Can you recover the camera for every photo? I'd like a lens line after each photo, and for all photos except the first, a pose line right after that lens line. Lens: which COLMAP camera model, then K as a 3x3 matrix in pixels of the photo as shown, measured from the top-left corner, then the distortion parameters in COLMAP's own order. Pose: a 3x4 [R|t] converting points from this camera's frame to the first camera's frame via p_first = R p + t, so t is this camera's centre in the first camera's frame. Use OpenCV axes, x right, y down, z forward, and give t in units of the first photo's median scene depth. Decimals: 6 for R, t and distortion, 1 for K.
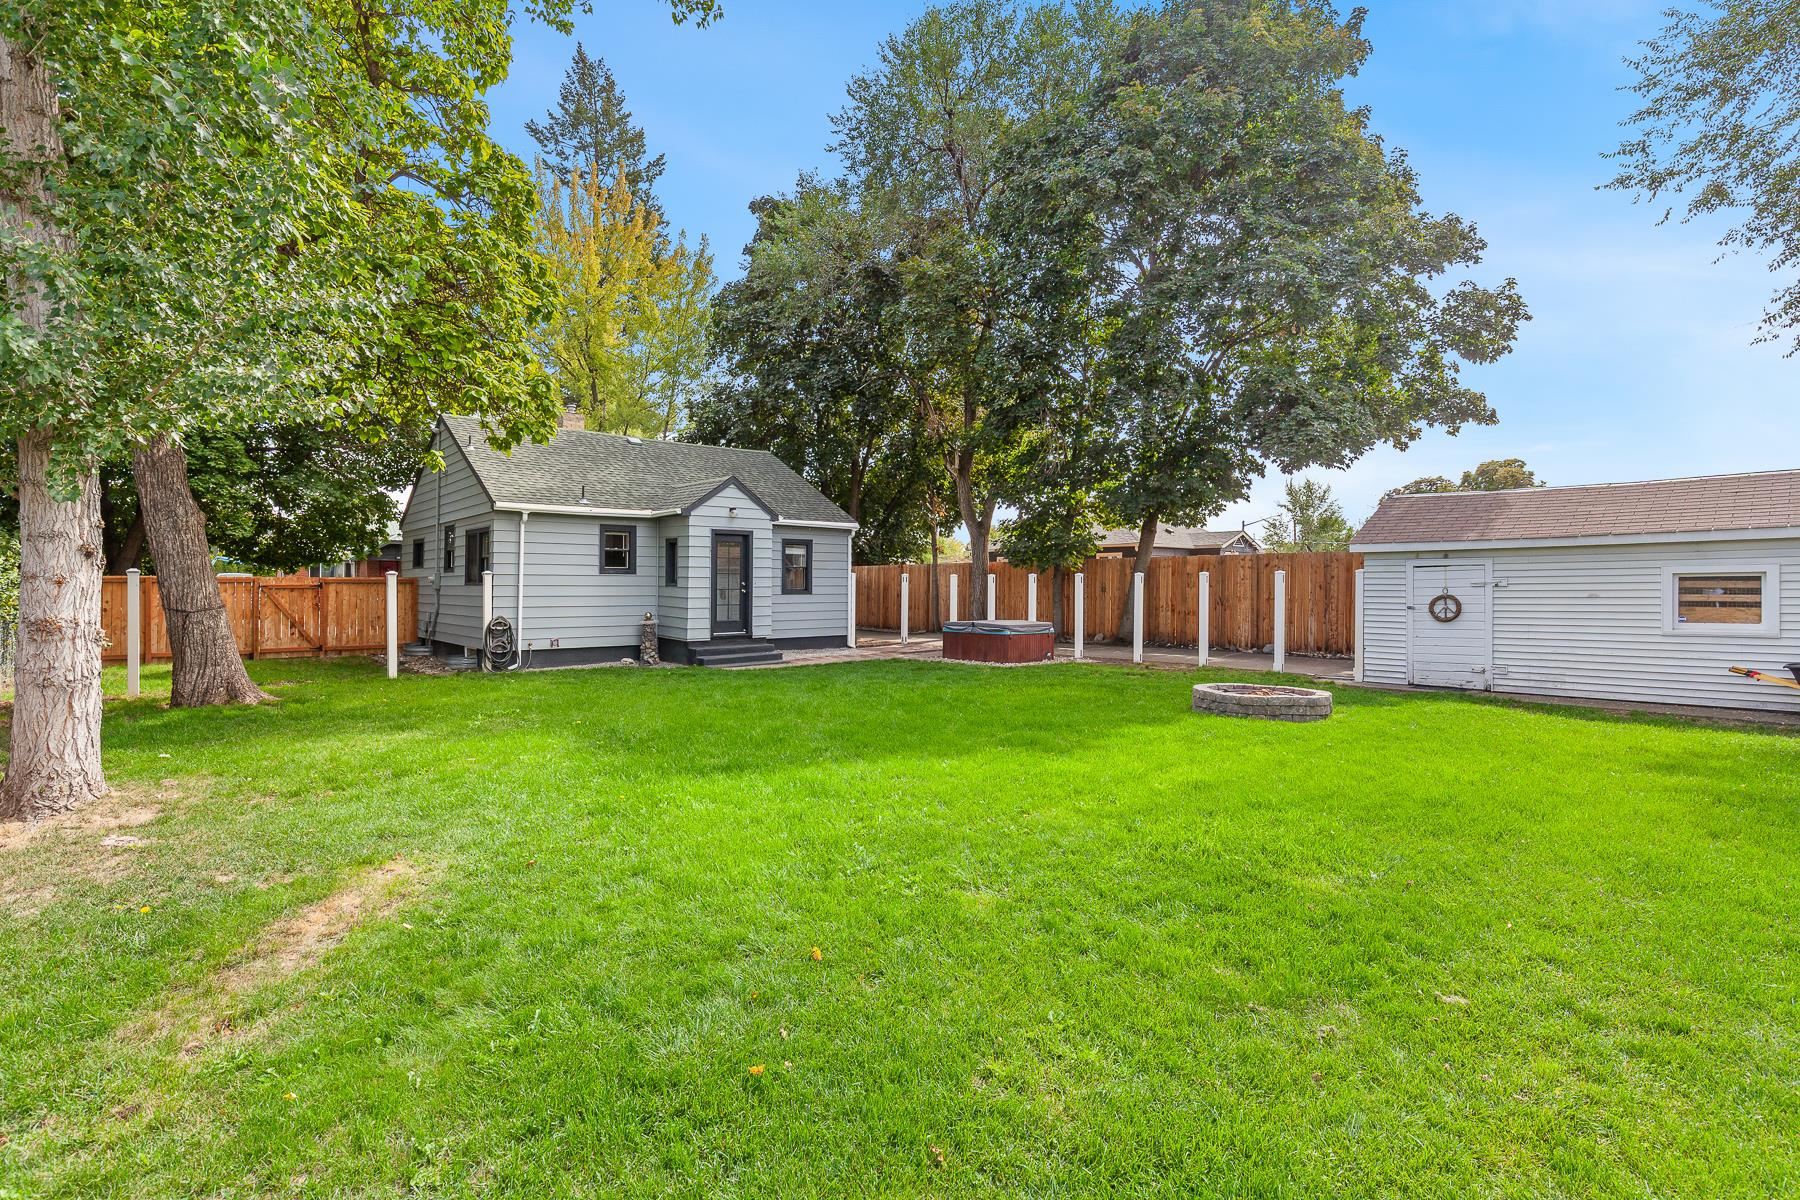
lens RADIAL K [[861.4, 0, 895.2], [0, 861.4, 594.6], [0, 0, 1]] dist [0.002823, 0.000327]
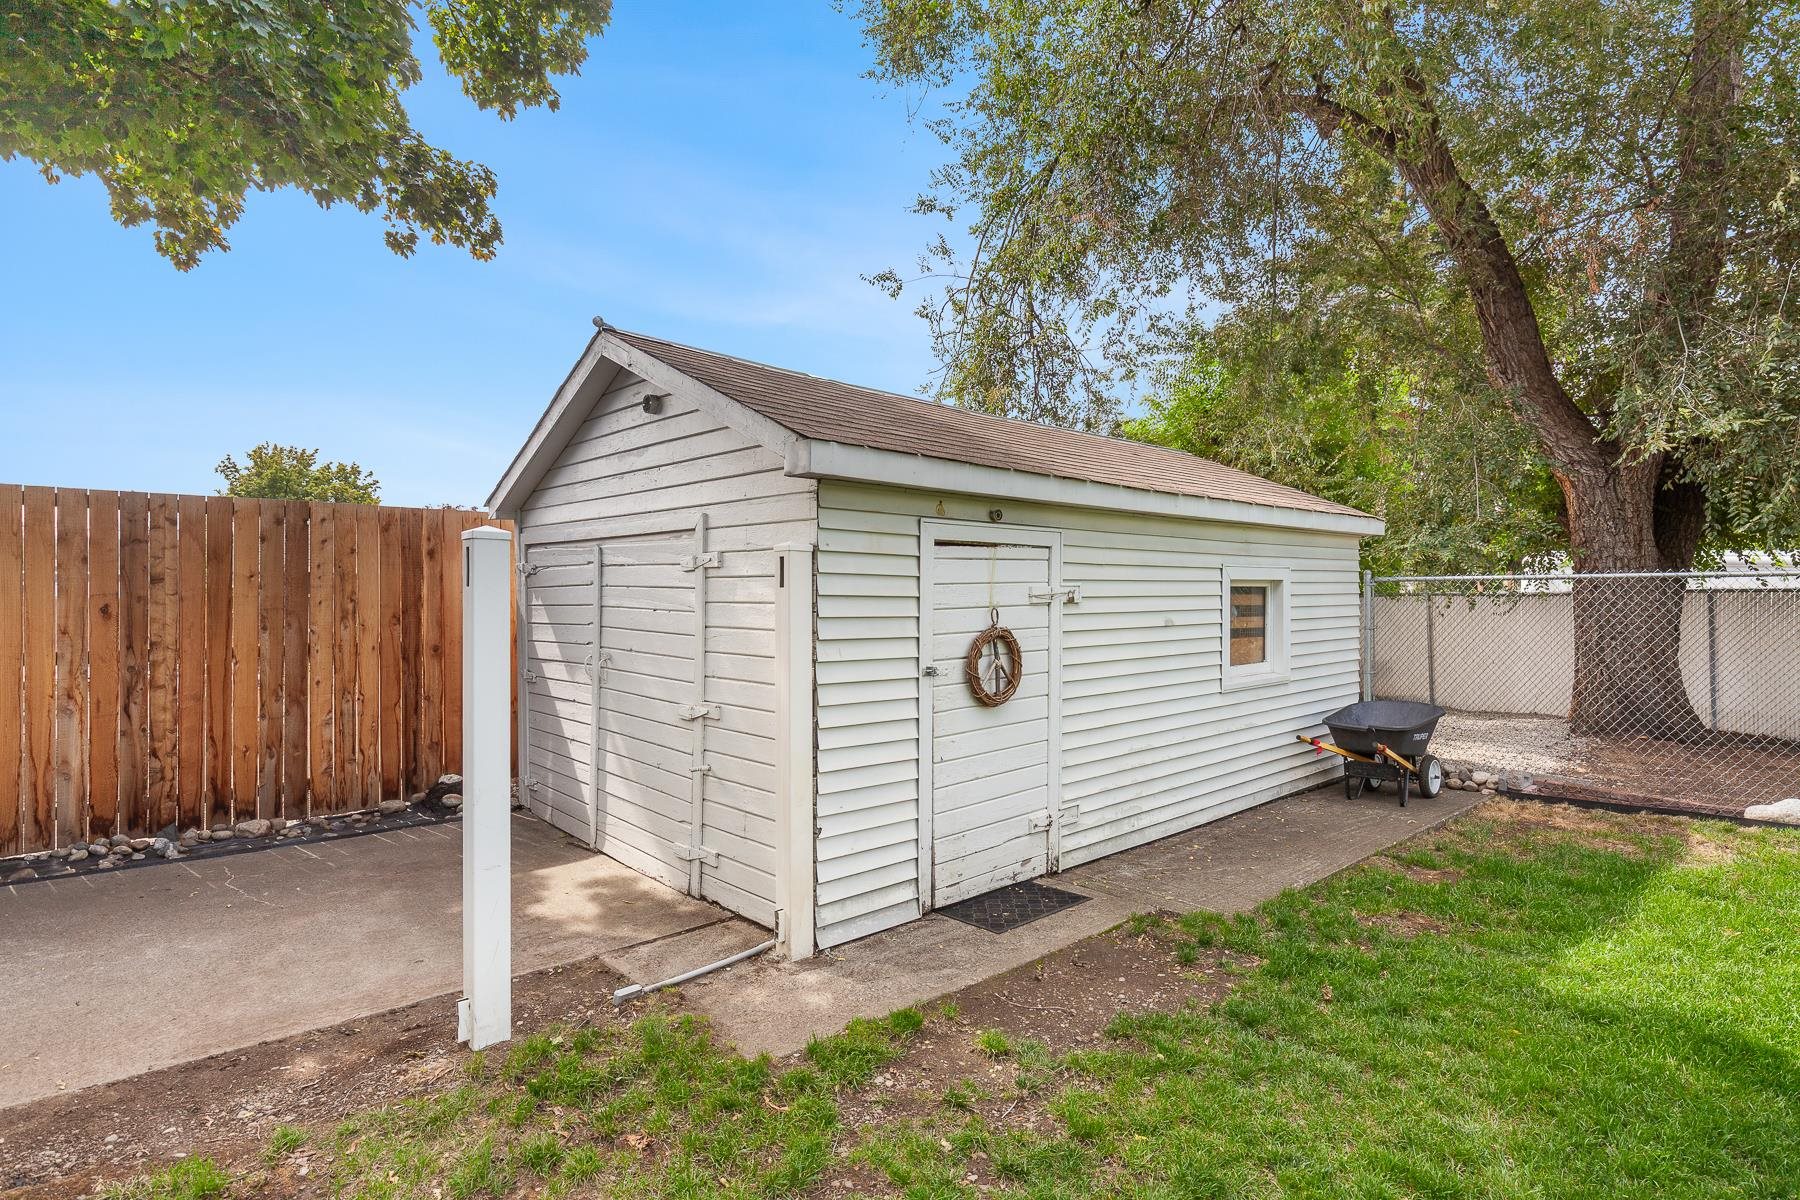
lens RADIAL K [[913.1, 0, 895.3], [0, 913.1, 608.8], [0, 0, 1]] dist [-0.004334, -0.000545]
pose [[0.004739, -0.003028, 0.999984, 0.210490], [0.013940, 0.999898, 0.002962, -0.006930], [-0.999892, 0.013925, 0.004781, 0.805610]]
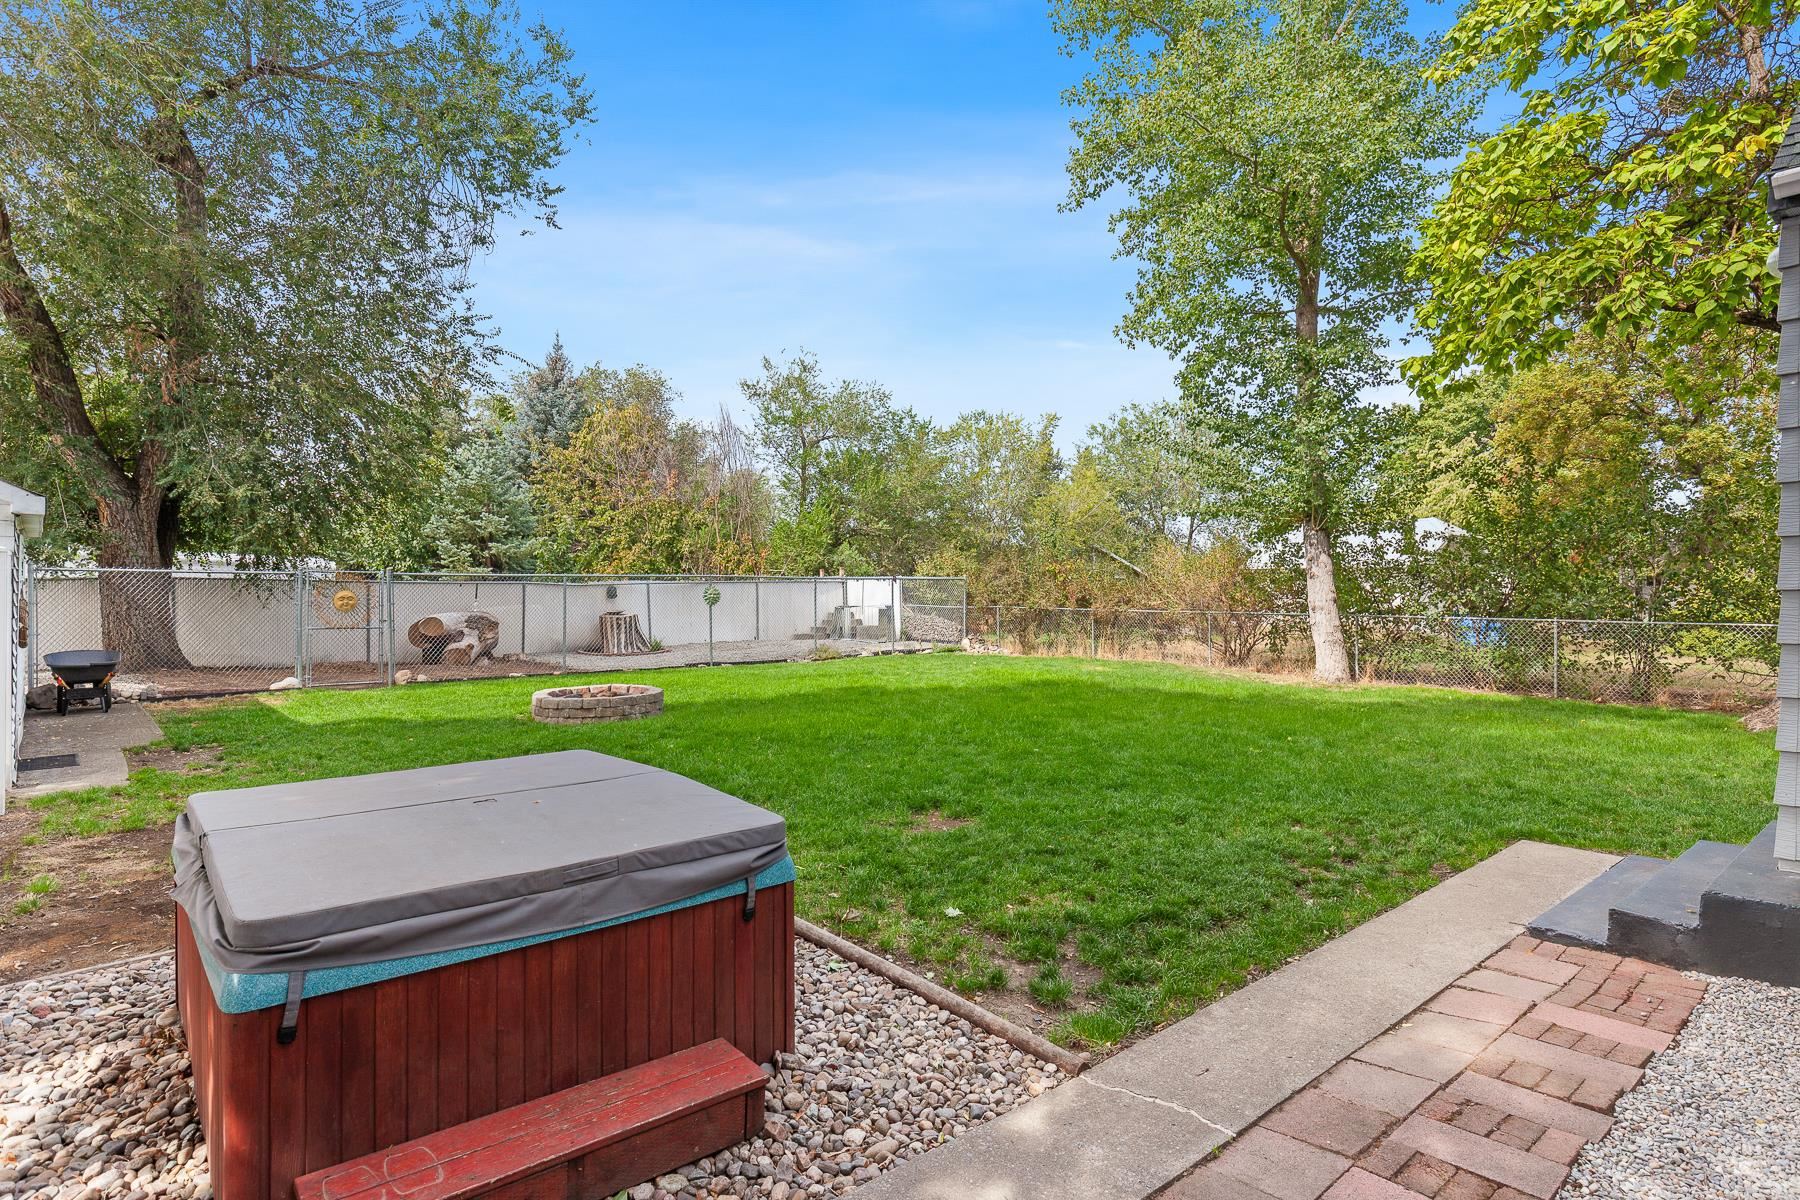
lens RADIAL K [[953.3, 0, 900.0], [0, 953.3, 600.6], [0, 0, 1]] dist [0.001507, 0.000536]
pose [[-0.999517, -0.000431, 0.031082, 0.017864], [0.000189, 0.999801, 0.019962, -0.007501], [-0.031084, 0.019959, -0.999317, 1.267351]]
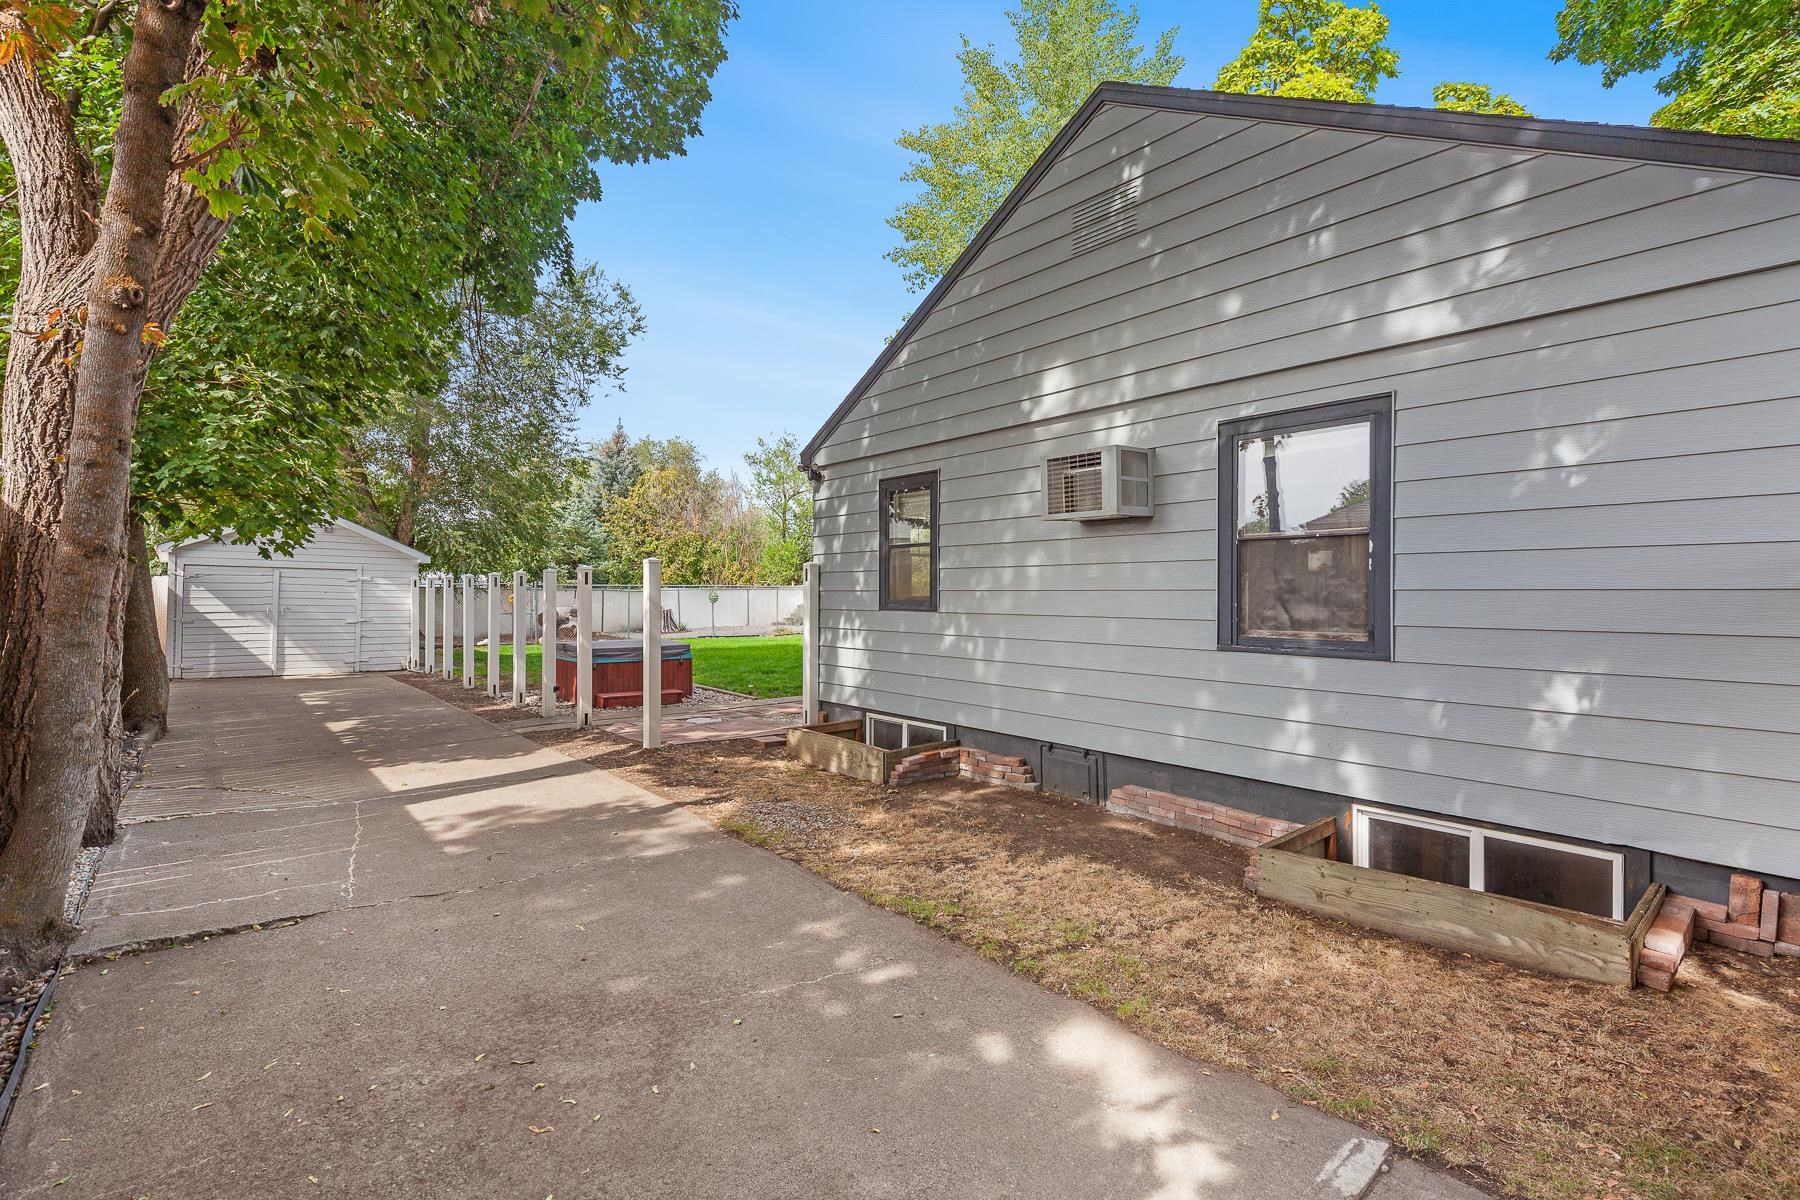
lens RADIAL K [[823.7, 0, 903.9], [0, 823.7, 597.7], [0, 0, 1]] dist [0.000375, 0.000067]
pose [[-0.999340, -0.000438, 0.036320, -0.167878], [-0.000004, 0.999929, 0.011949, -0.009699], [-0.036322, 0.011941, -0.999269, 1.792785]]
